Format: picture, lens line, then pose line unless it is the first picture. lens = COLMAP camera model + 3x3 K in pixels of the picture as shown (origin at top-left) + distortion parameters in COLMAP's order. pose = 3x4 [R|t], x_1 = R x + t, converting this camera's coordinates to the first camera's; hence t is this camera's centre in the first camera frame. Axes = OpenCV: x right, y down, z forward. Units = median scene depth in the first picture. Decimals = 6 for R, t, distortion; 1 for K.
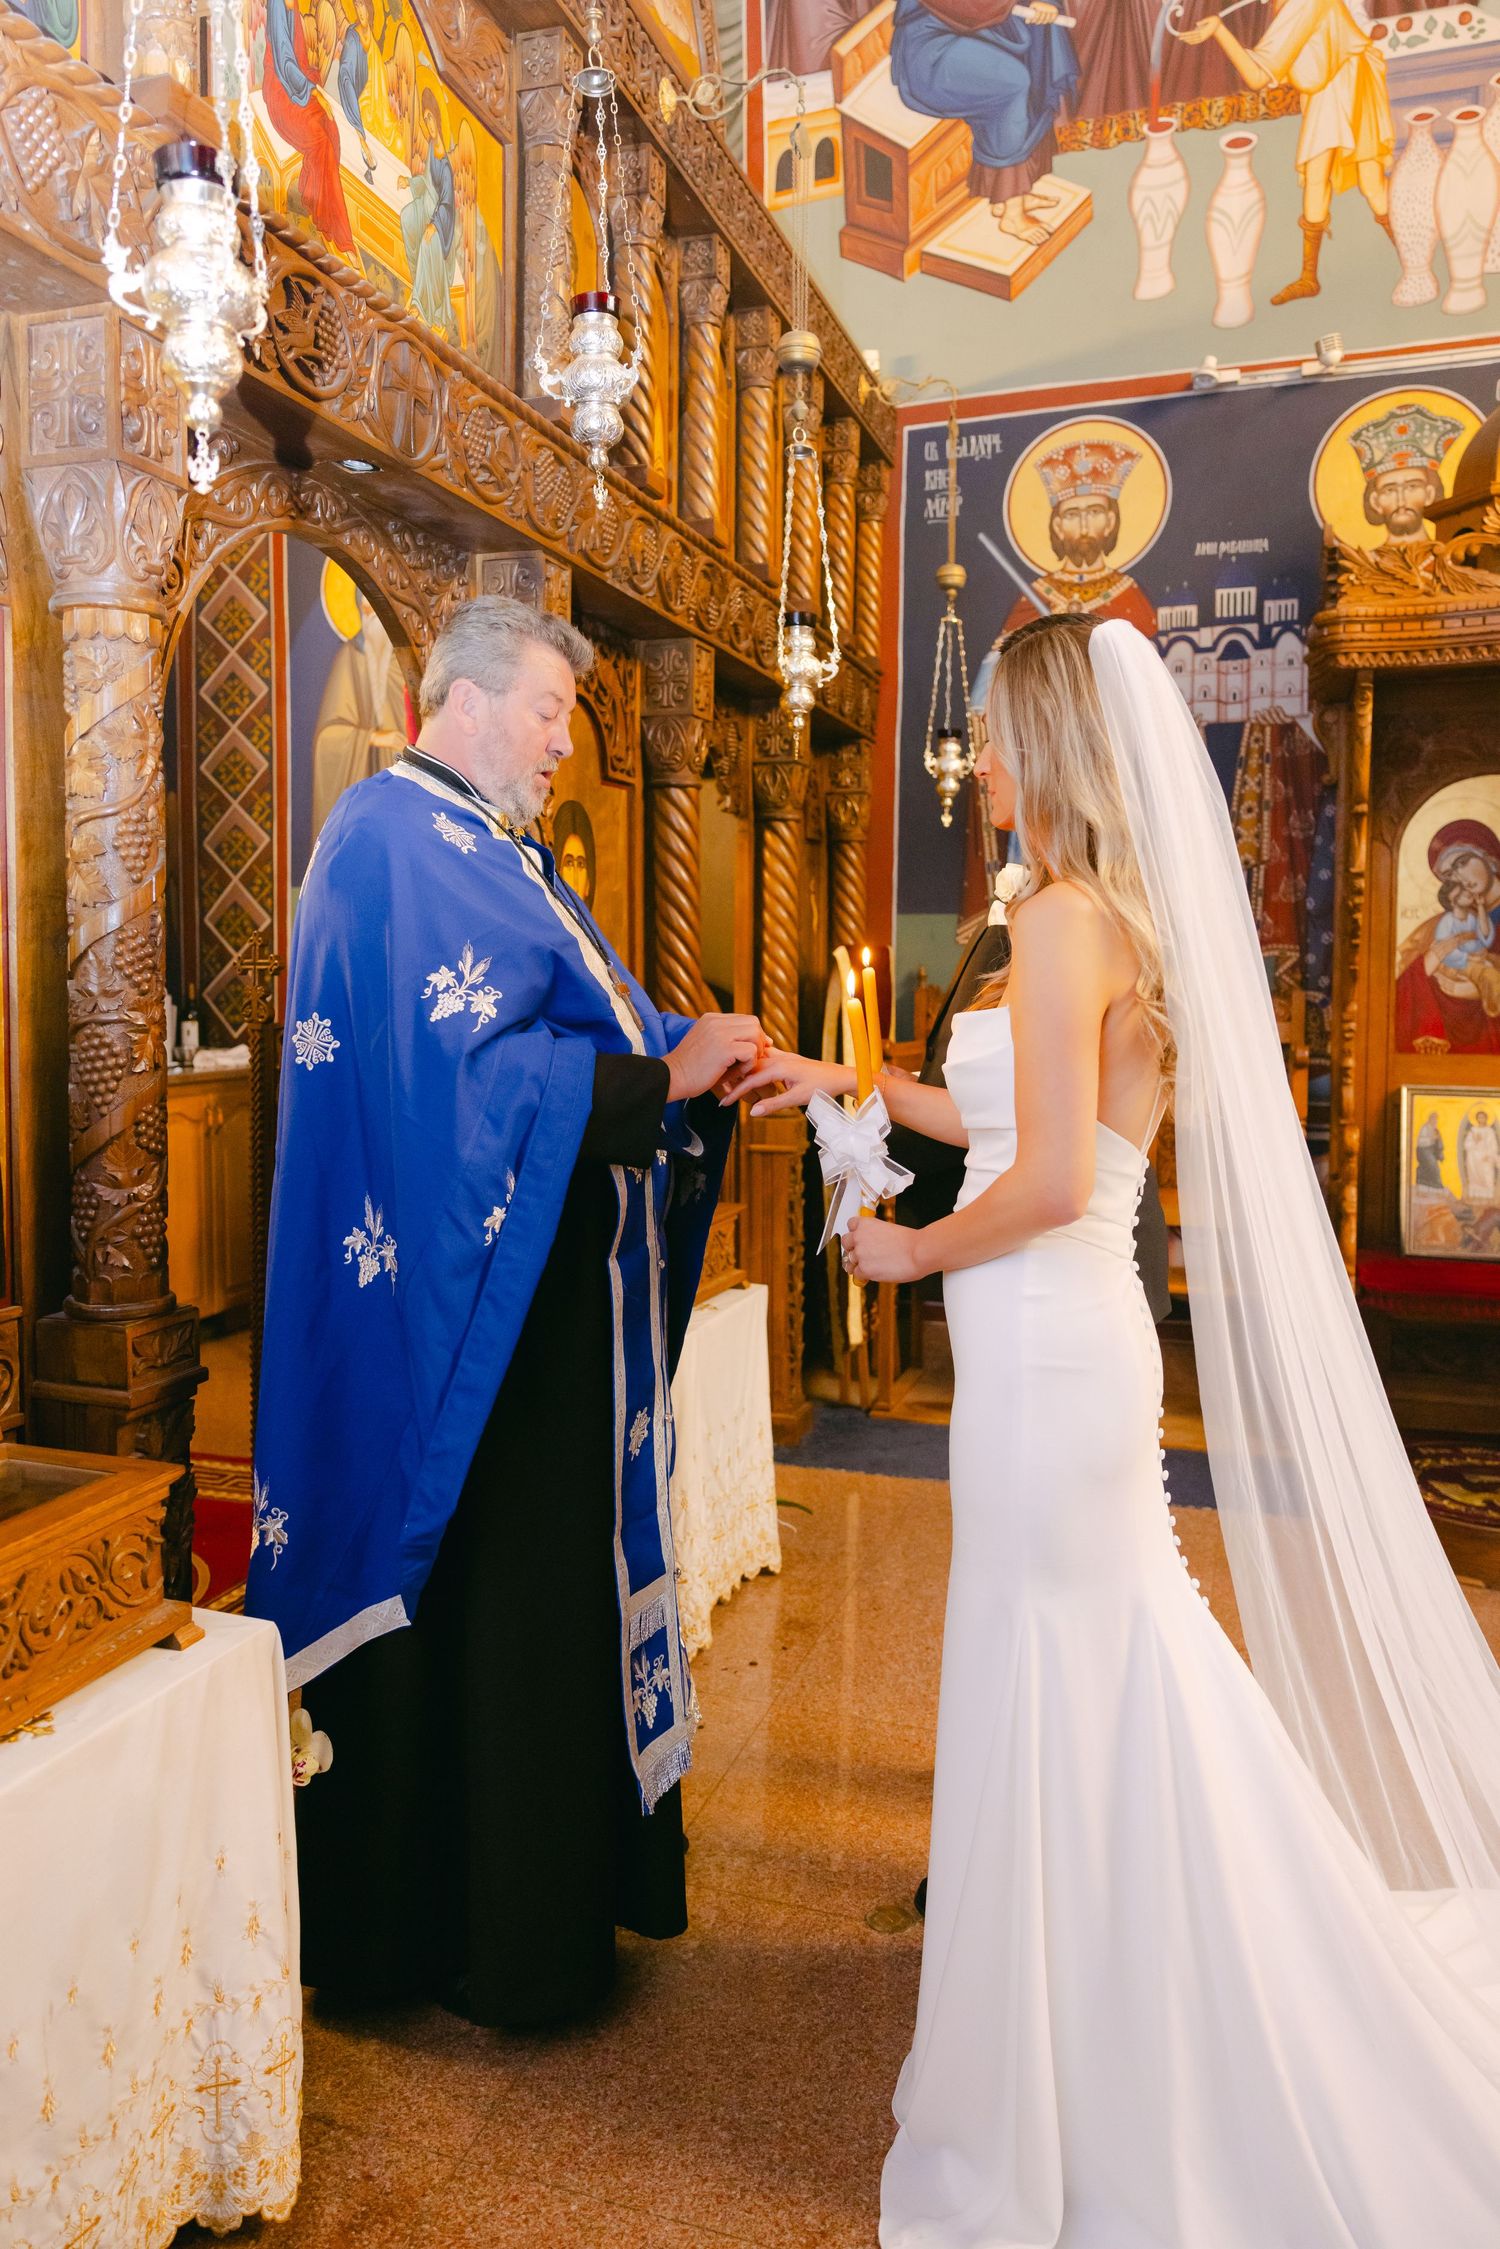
lens RADIAL K [[1592.4, 0, 721.5], [0, 1592.4, 1081.2], [0, 0, 1]] dist [0.003851, 0.000943]
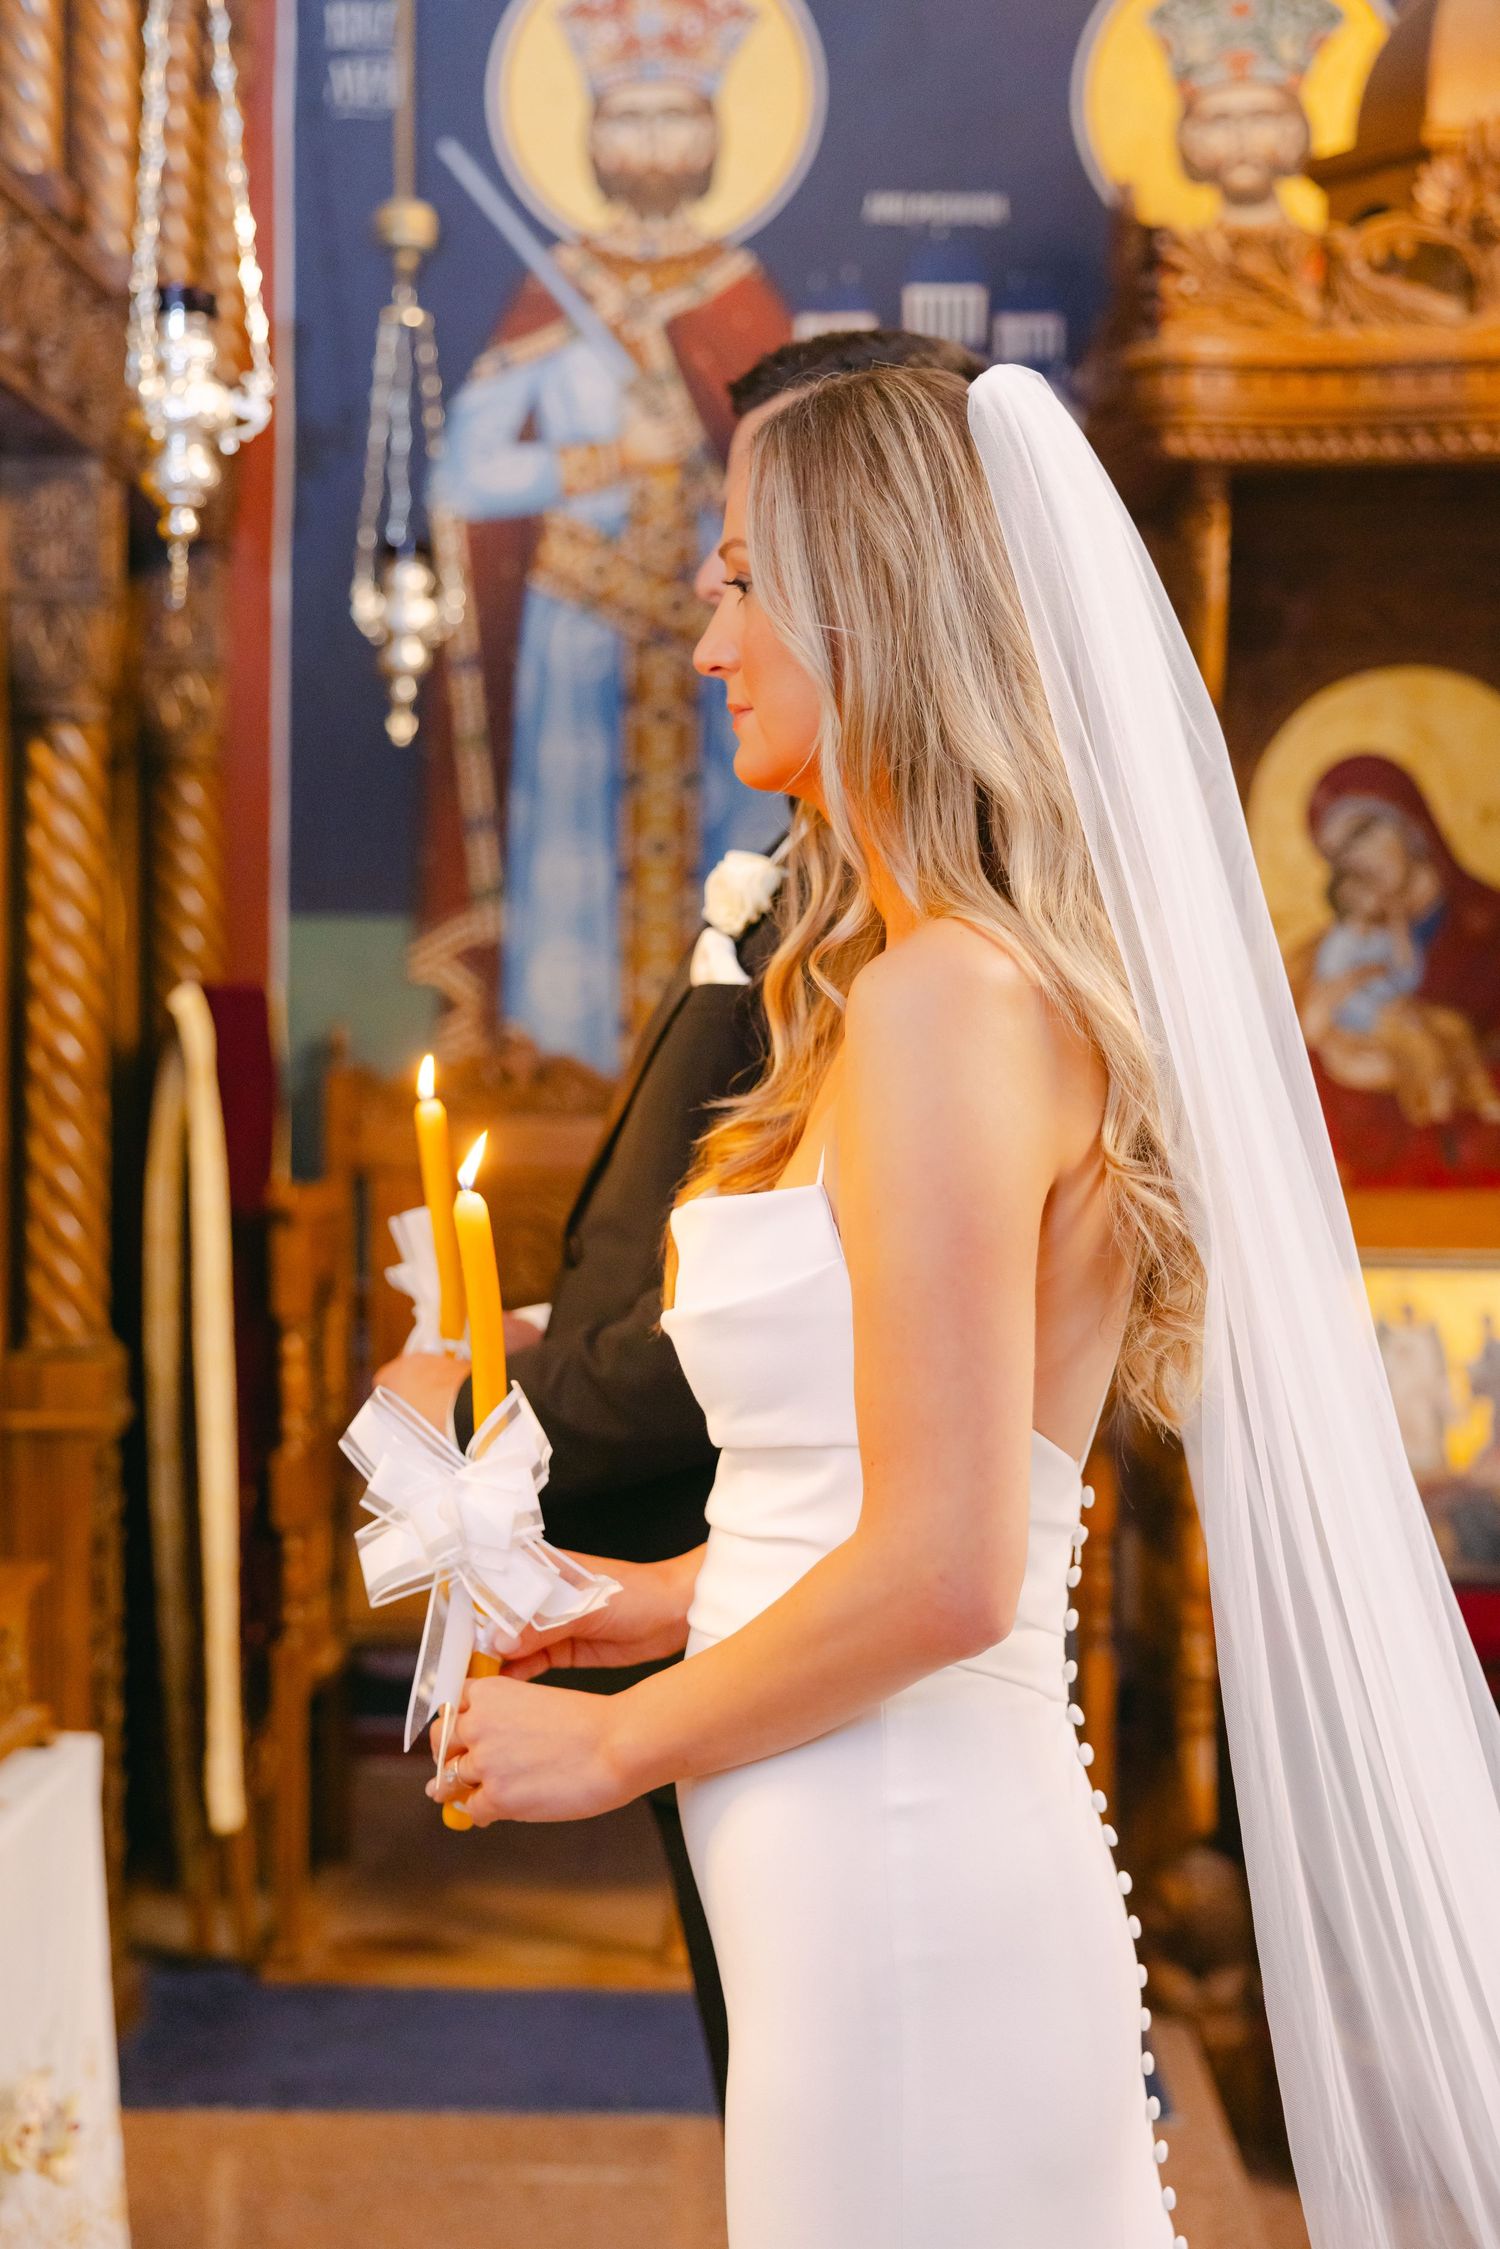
lens RADIAL K [[3160.3, 0, 692.7], [0, 3160.3, 1133.5], [0, 0, 1]] dist [0.101593, -0.355976]
pose [[0.958597, -0.010486, 0.284574, -0.050583], [0.017646, 0.999589, -0.022608, -0.016920], [-0.284220, 0.026693, 0.958388, 0.053094]]
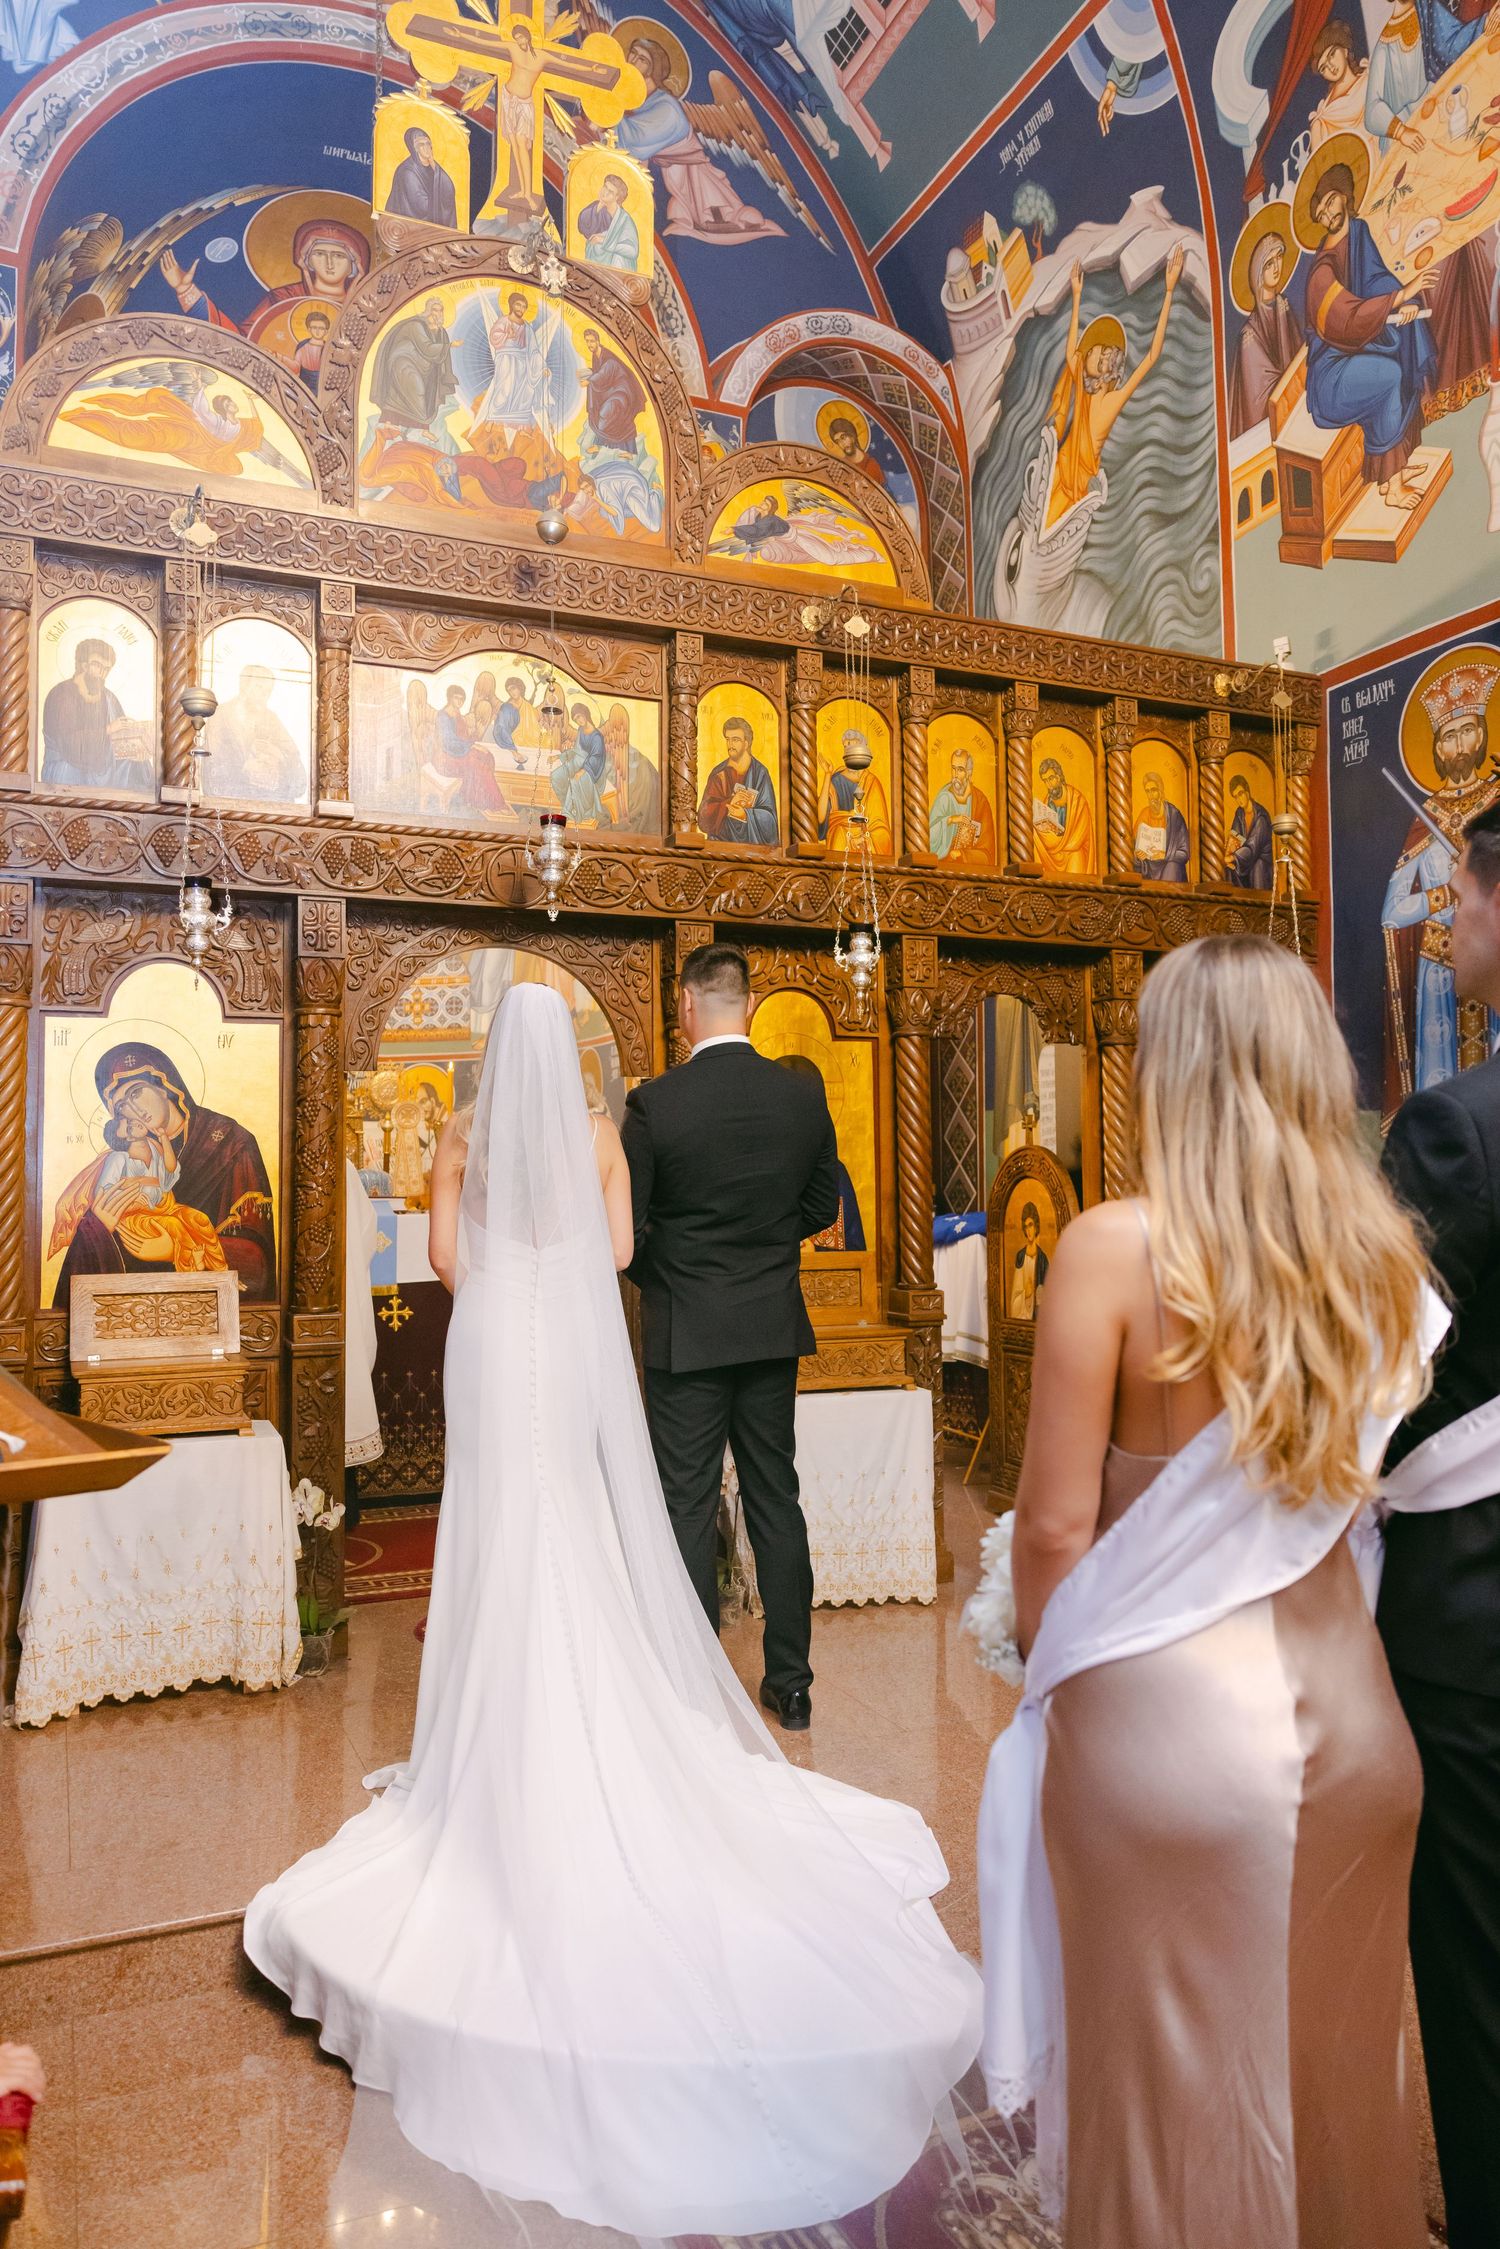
lens RADIAL K [[1536.9, 0, 750.0], [0, 1536.9, 1124.5], [0, 0, 1]] dist [0.000724, 0.003778]
pose [[0.685831, -0.035251, -0.726907, 0.688291], [-0.041476, 0.995310, -0.087400, 0.016601], [0.726578, 0.090090, 0.681152, -0.029349]]
